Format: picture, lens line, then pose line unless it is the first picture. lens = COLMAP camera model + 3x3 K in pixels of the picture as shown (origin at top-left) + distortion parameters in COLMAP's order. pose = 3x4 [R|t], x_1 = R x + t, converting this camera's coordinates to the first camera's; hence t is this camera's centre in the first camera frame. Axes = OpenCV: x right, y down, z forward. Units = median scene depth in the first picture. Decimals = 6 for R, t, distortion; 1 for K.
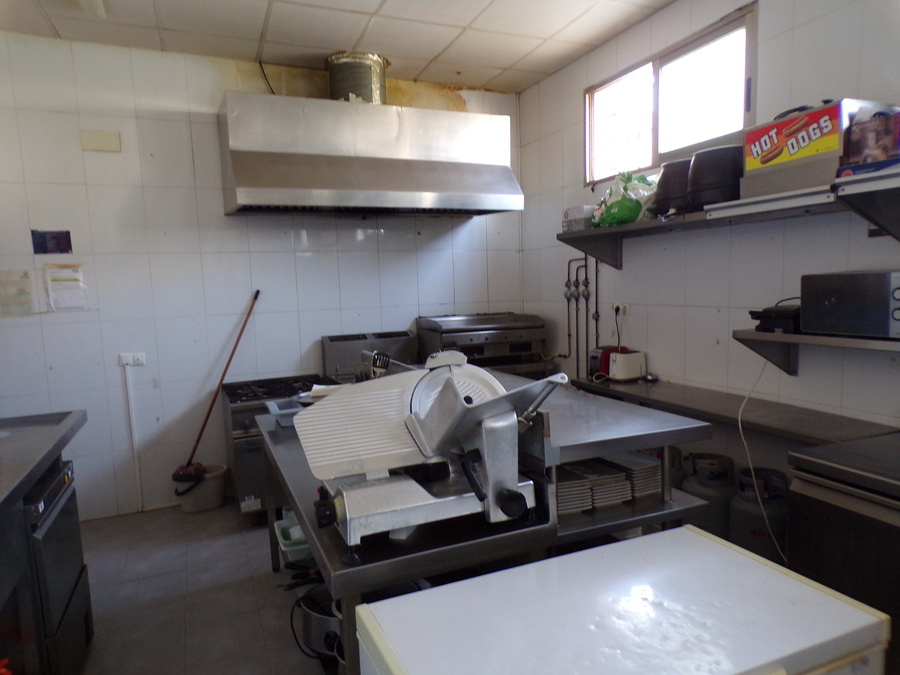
lens RADIAL K [[611.7, 0, 450.5], [0, 611.7, 350.4], [0, 0, 1]] dist [-0.003694, 0.001388]
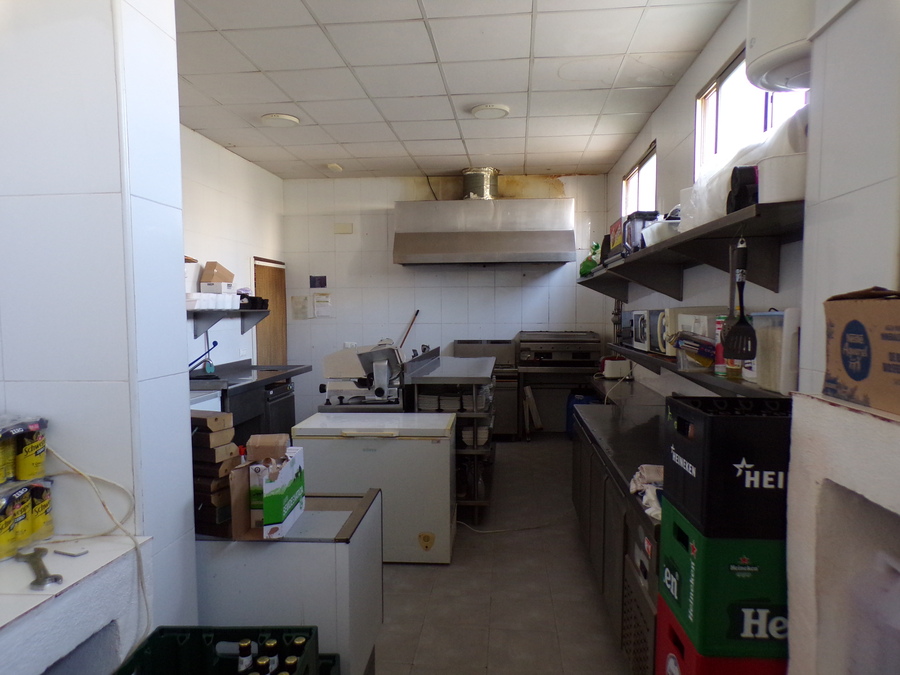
lens RADIAL K [[611.7, 0, 450.5], [0, 611.7, 350.4], [0, 0, 1]] dist [-0.003694, 0.001388]
pose [[0.877027, 0.062508, -0.476358, 0.597522], [-0.076878, 0.996983, -0.010717, 0.024843], [0.474251, 0.046020, 0.879186, -0.451344]]
